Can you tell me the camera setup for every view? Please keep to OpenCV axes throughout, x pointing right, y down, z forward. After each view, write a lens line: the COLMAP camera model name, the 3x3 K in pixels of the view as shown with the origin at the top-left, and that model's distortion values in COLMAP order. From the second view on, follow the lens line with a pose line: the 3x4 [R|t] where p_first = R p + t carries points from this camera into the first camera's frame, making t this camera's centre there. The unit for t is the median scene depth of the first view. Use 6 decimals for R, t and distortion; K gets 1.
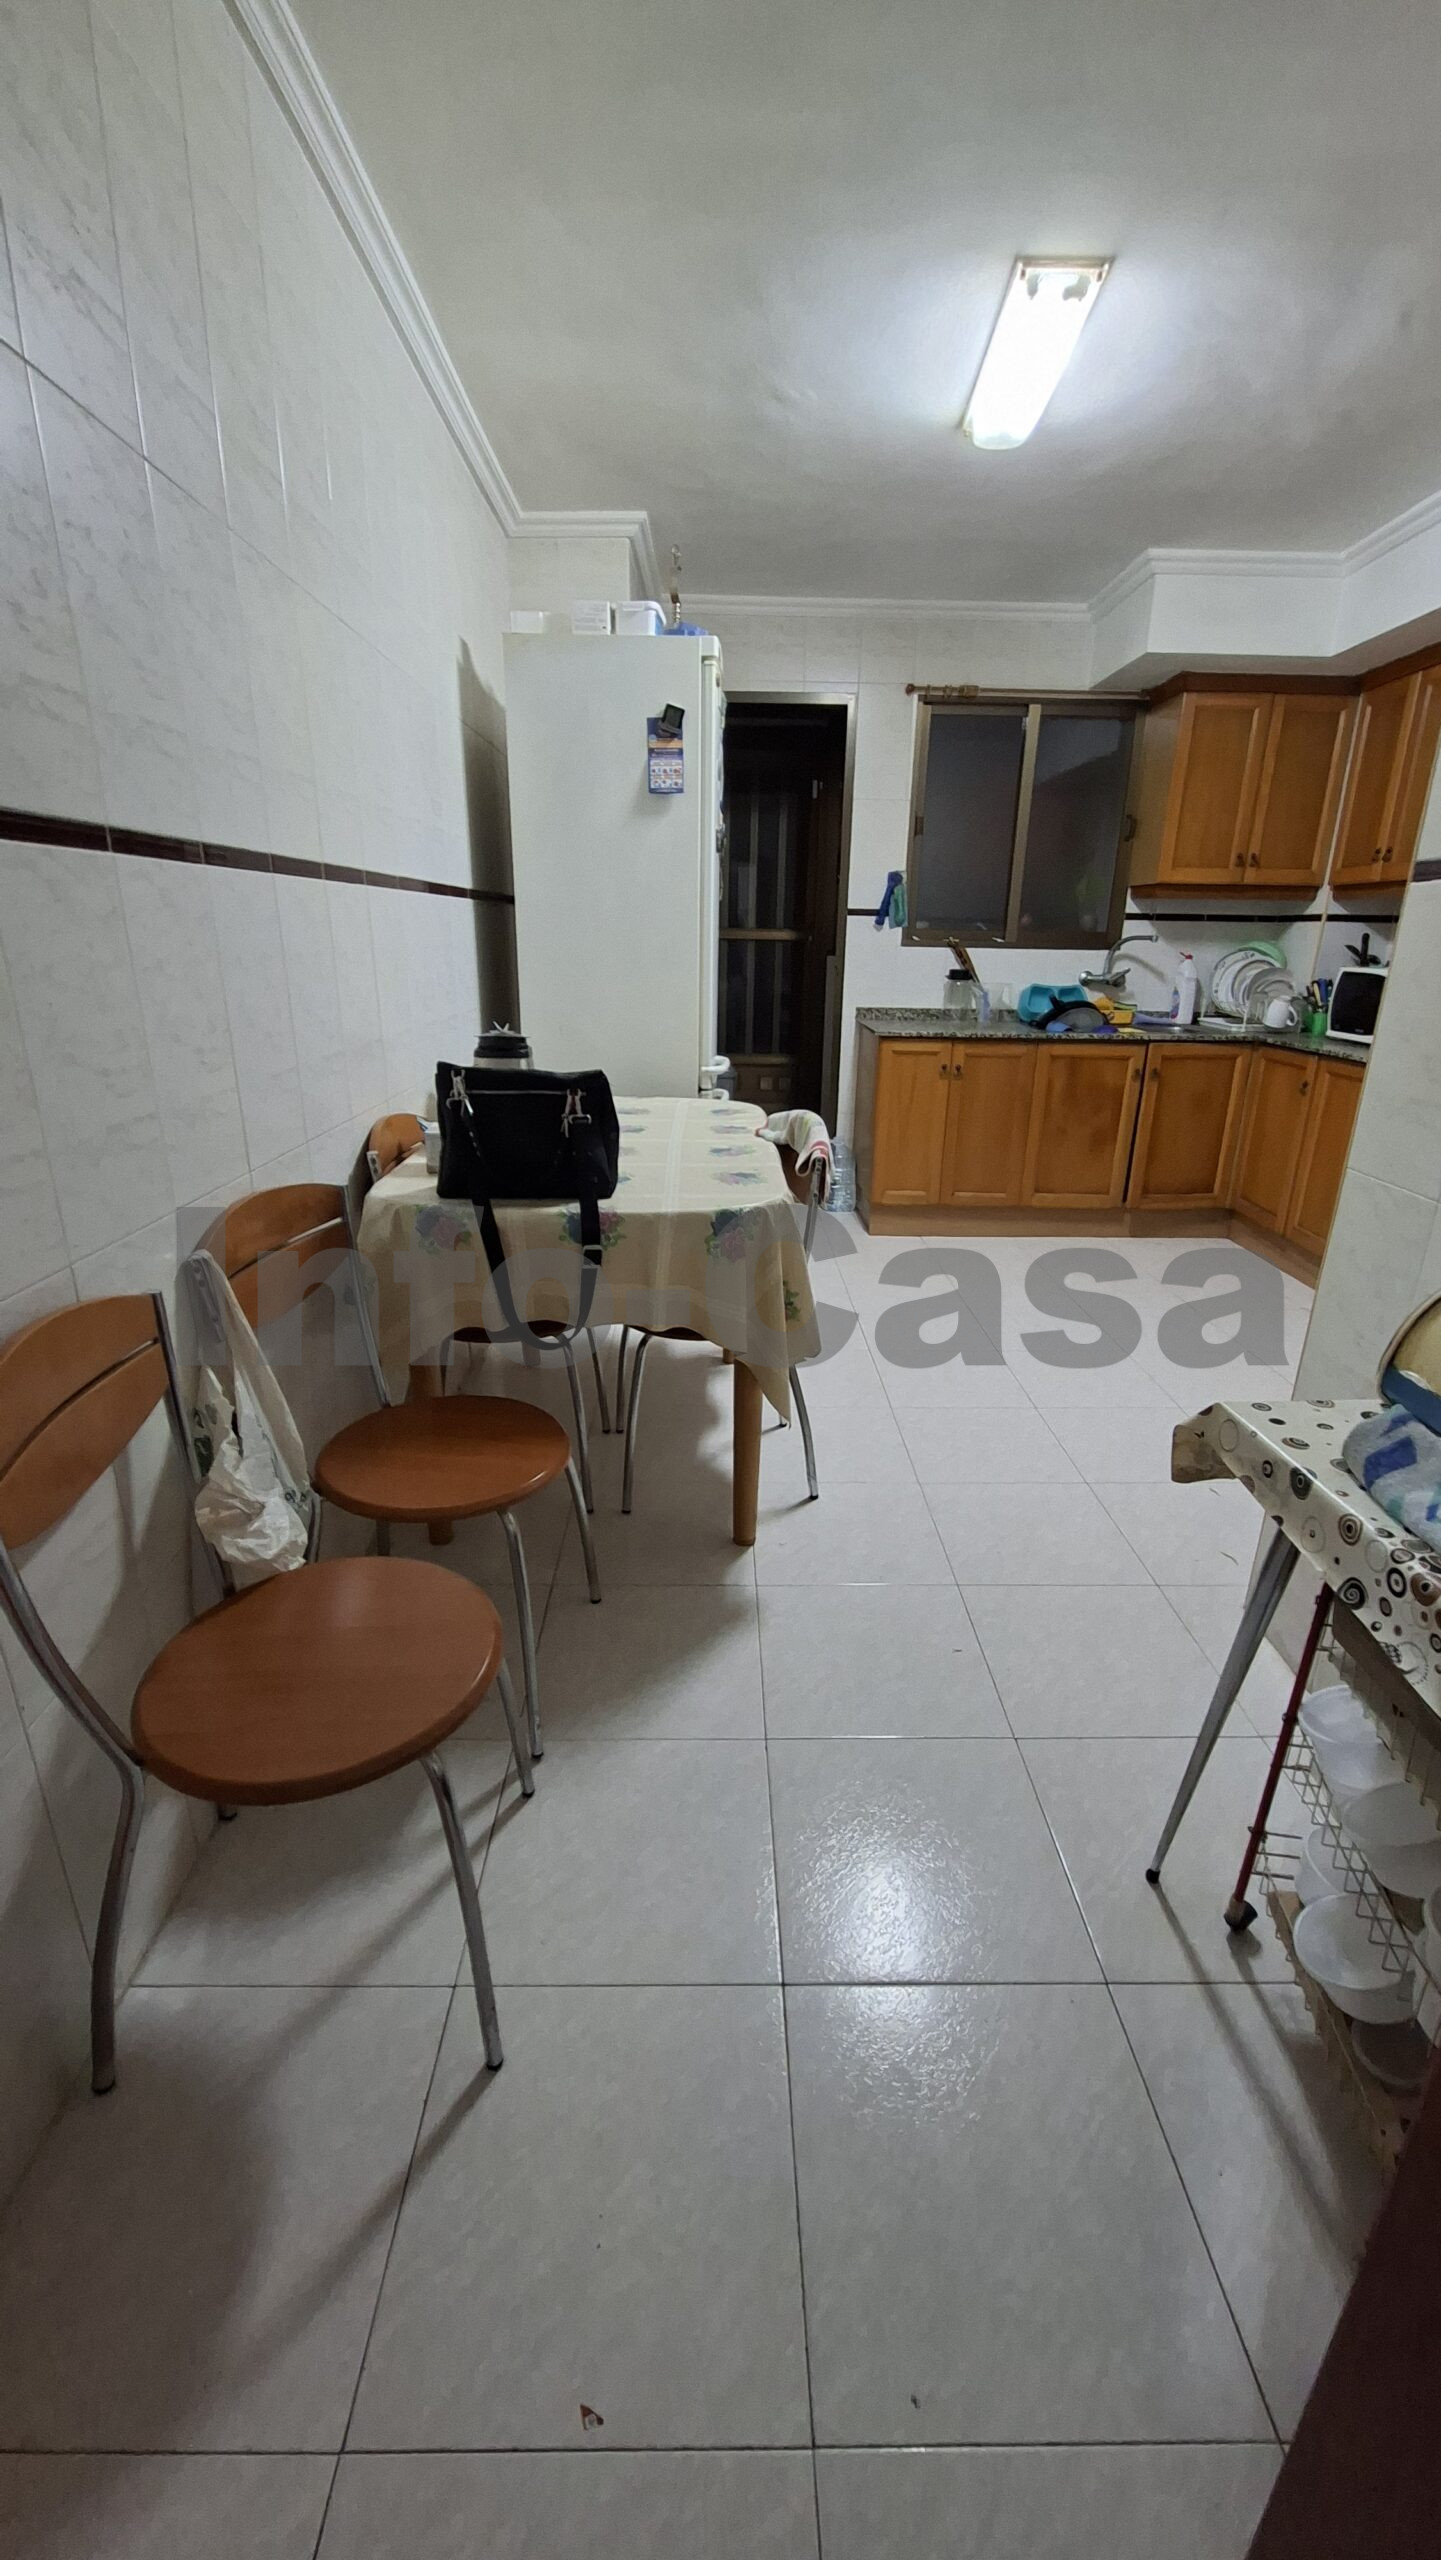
lens RADIAL K [[1011.2, 0, 729.6], [0, 1011.2, 1303.6], [0, 0, 1]] dist [-0.010407, 0.002499]
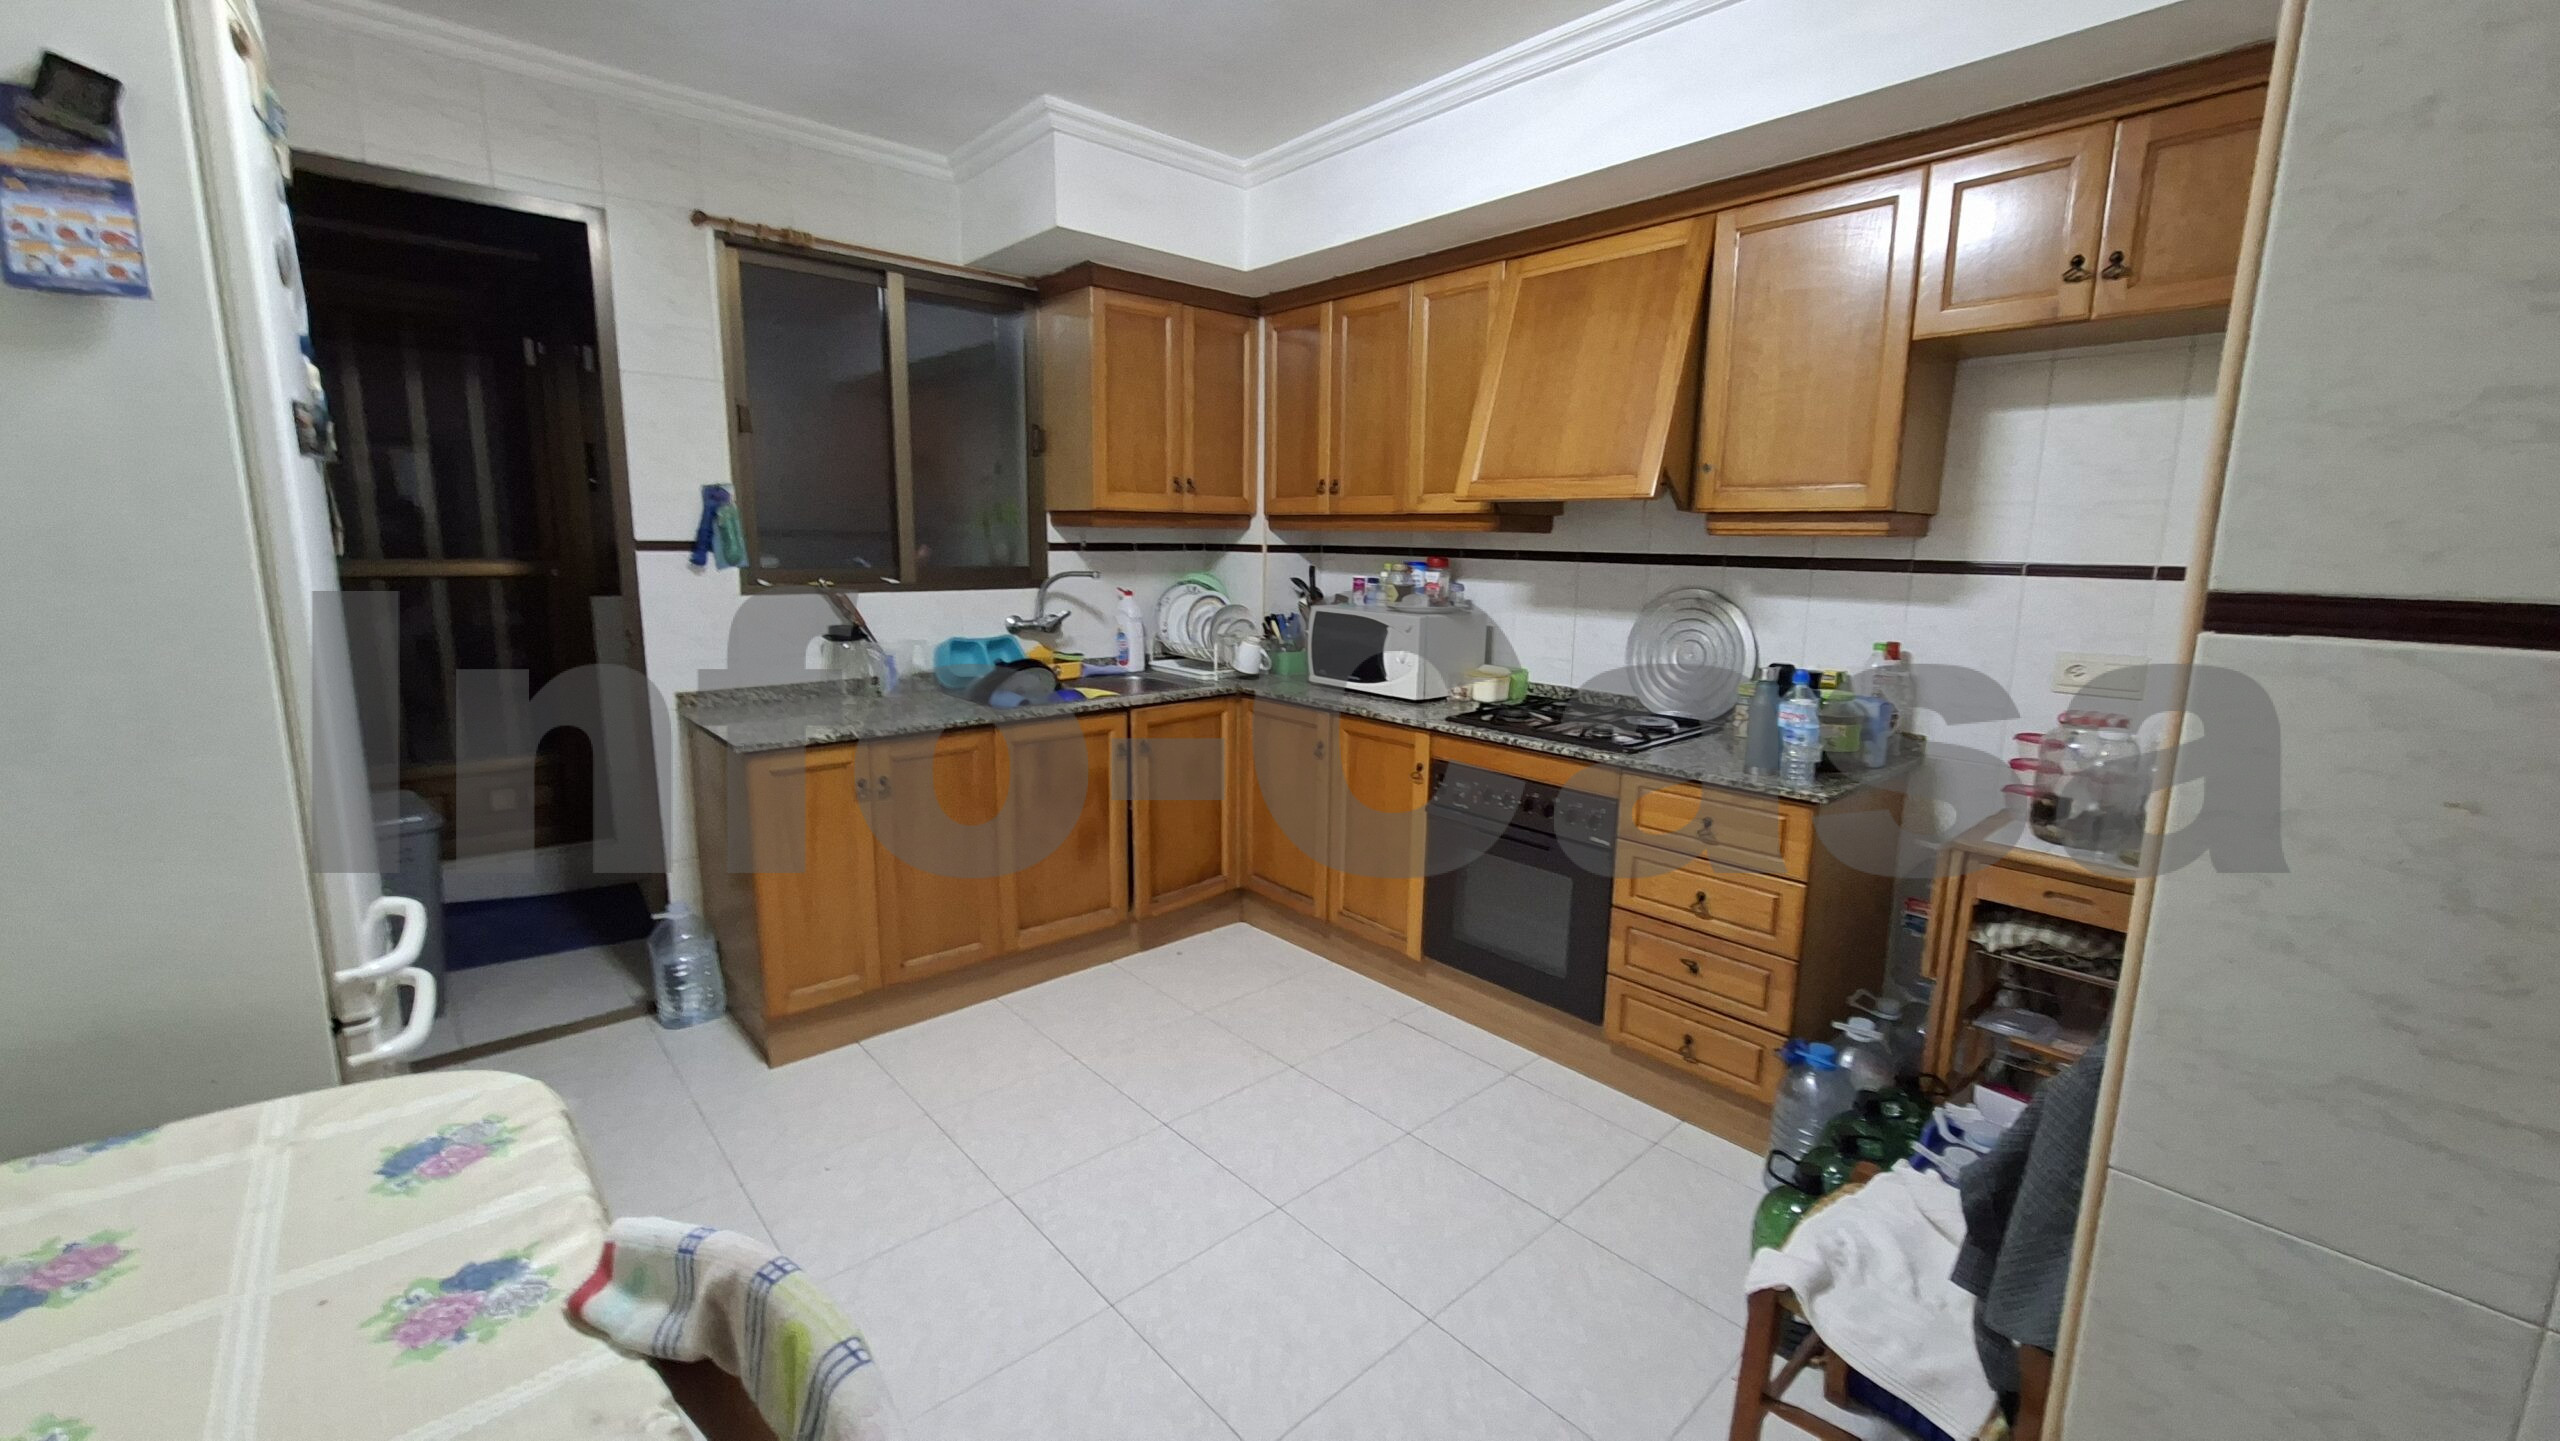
lens RADIAL K [[1011.2, 0, 1291.2], [0, 1011.2, 716.1], [0, 0, 1]] dist [-0.010407, 0.002499]
pose [[0.750895, -0.116946, 0.649985, 0.007505], [0.221881, 0.971661, -0.081505, -0.162520], [-0.622034, 0.205421, 0.755563, 0.341659]]
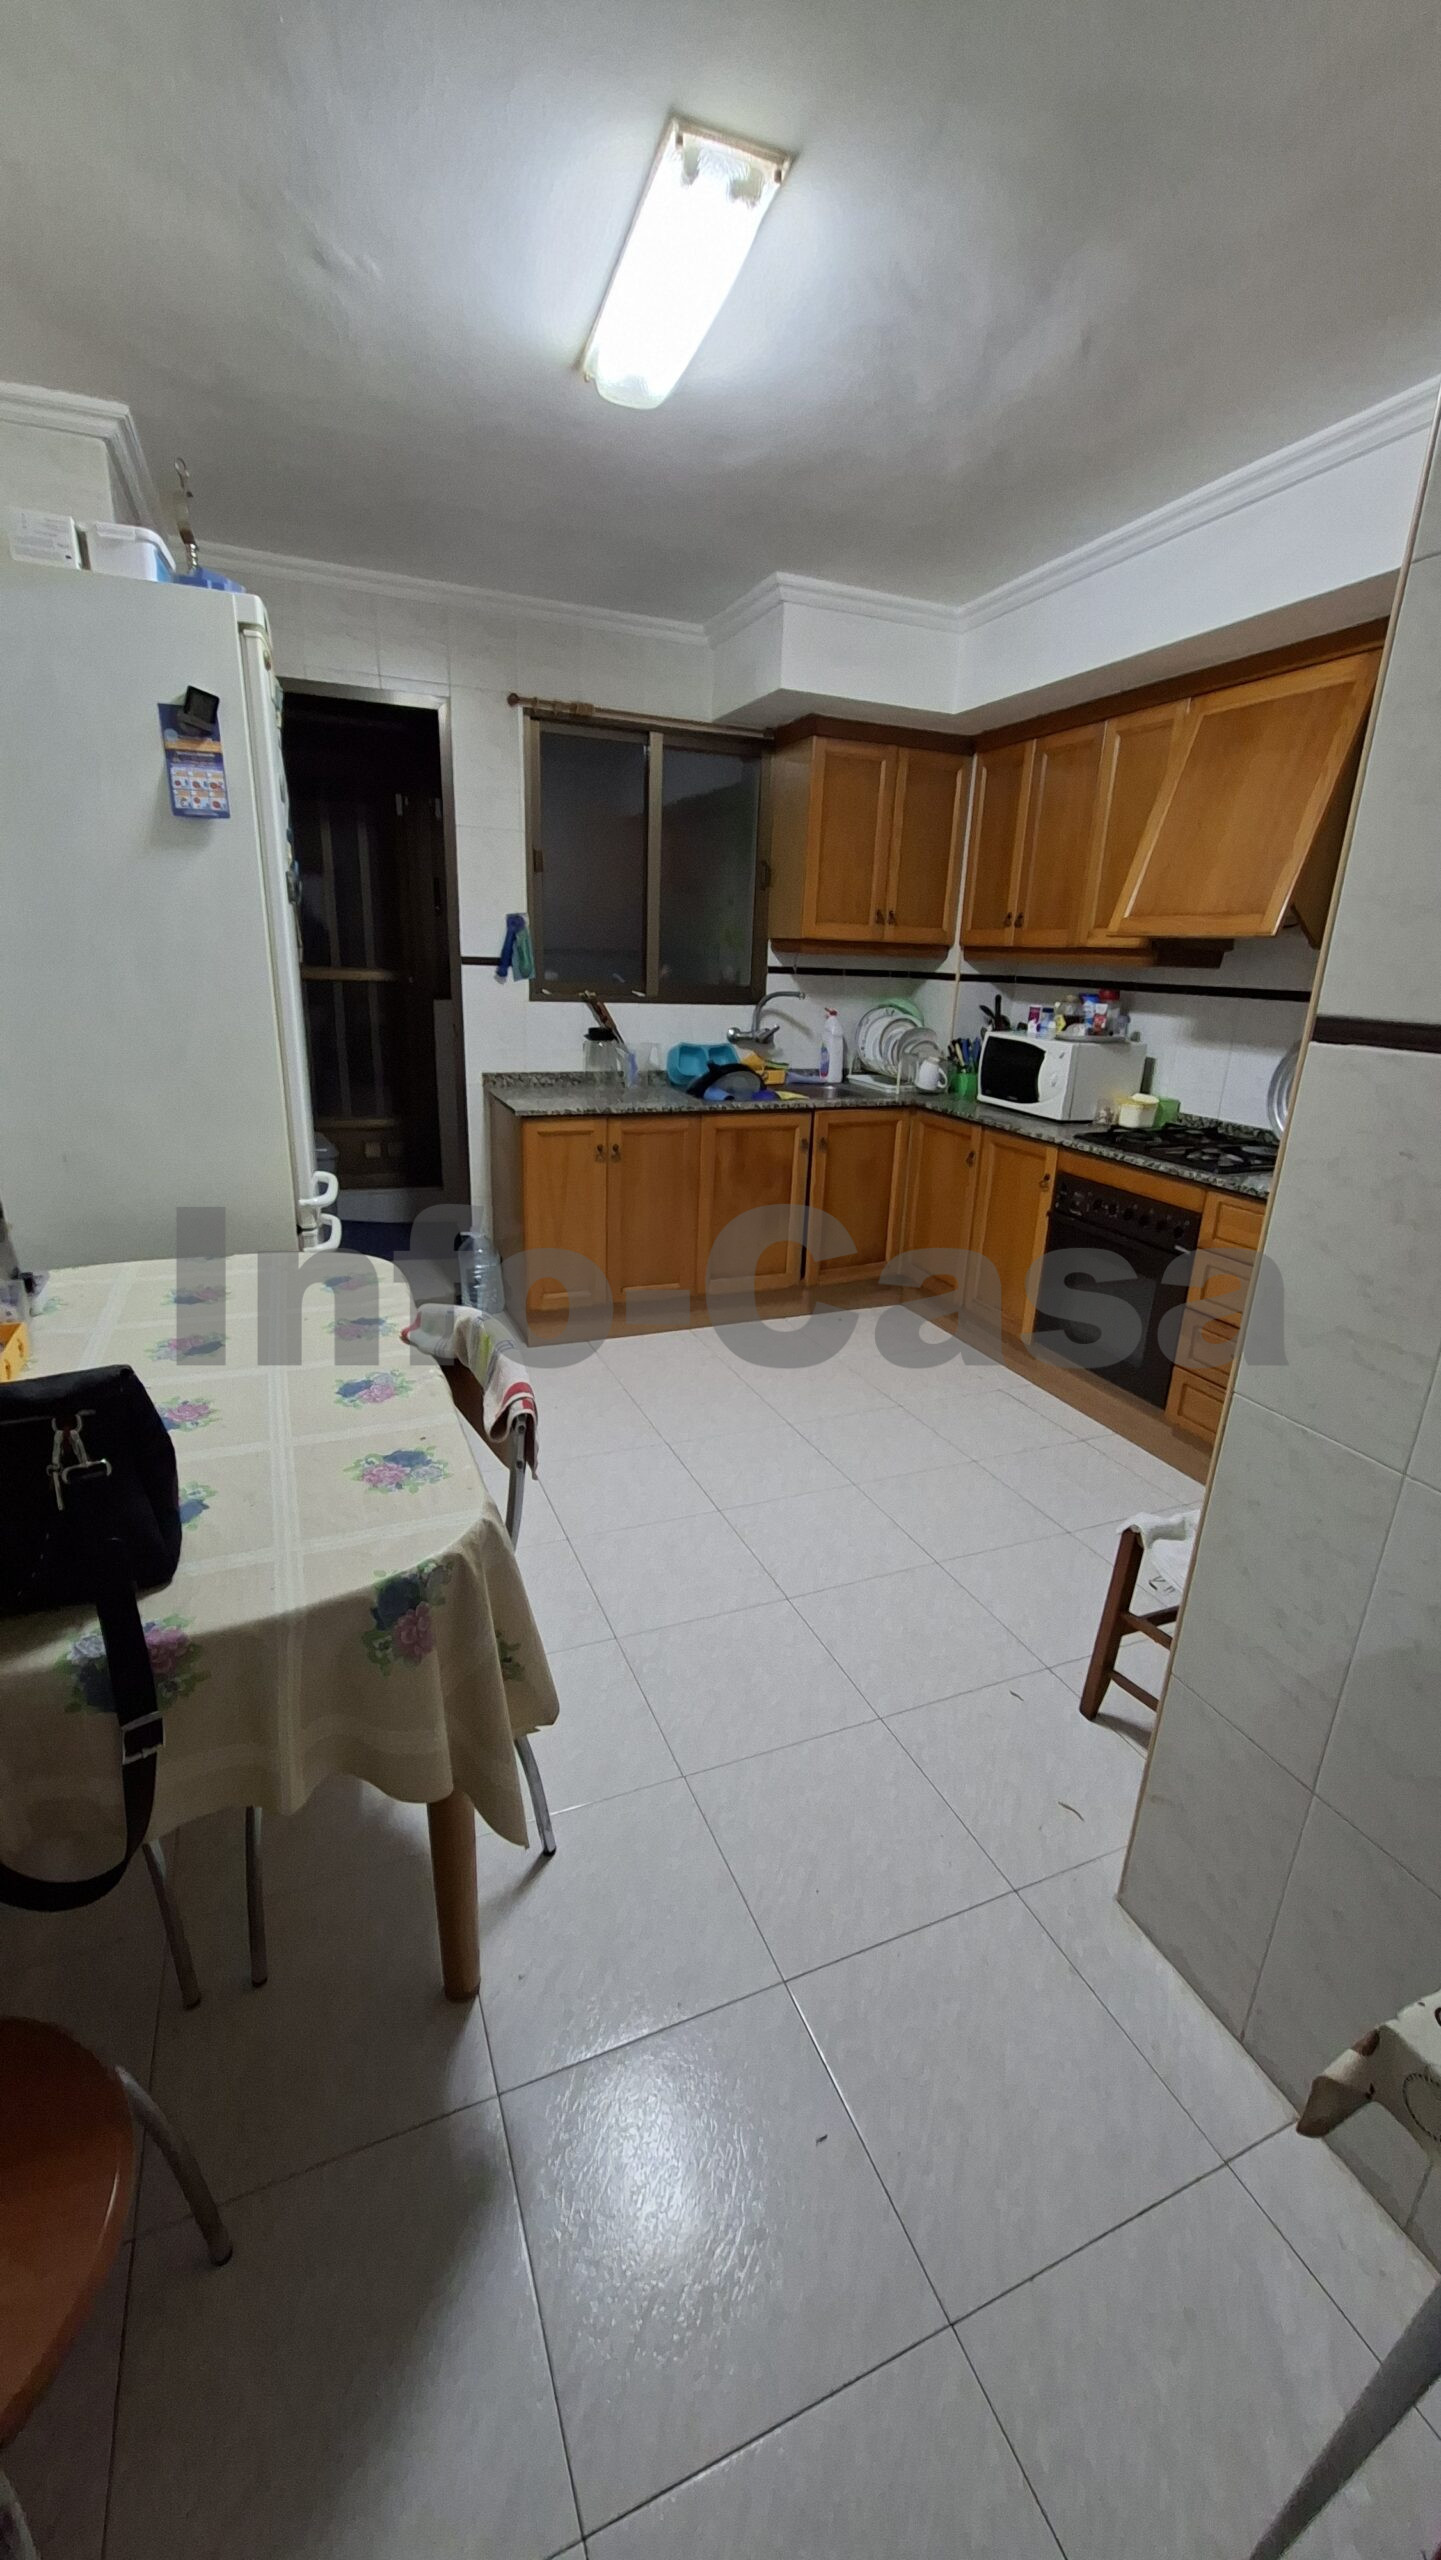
lens RADIAL K [[1011.2, 0, 729.6], [0, 1011.2, 1303.6], [0, 0, 1]] dist [-0.010407, 0.002499]
pose [[0.926796, -0.102692, 0.361252, -0.008091], [0.105331, 0.994359, 0.012434, -0.101925], [-0.360491, 0.026528, 0.932385, 0.167404]]
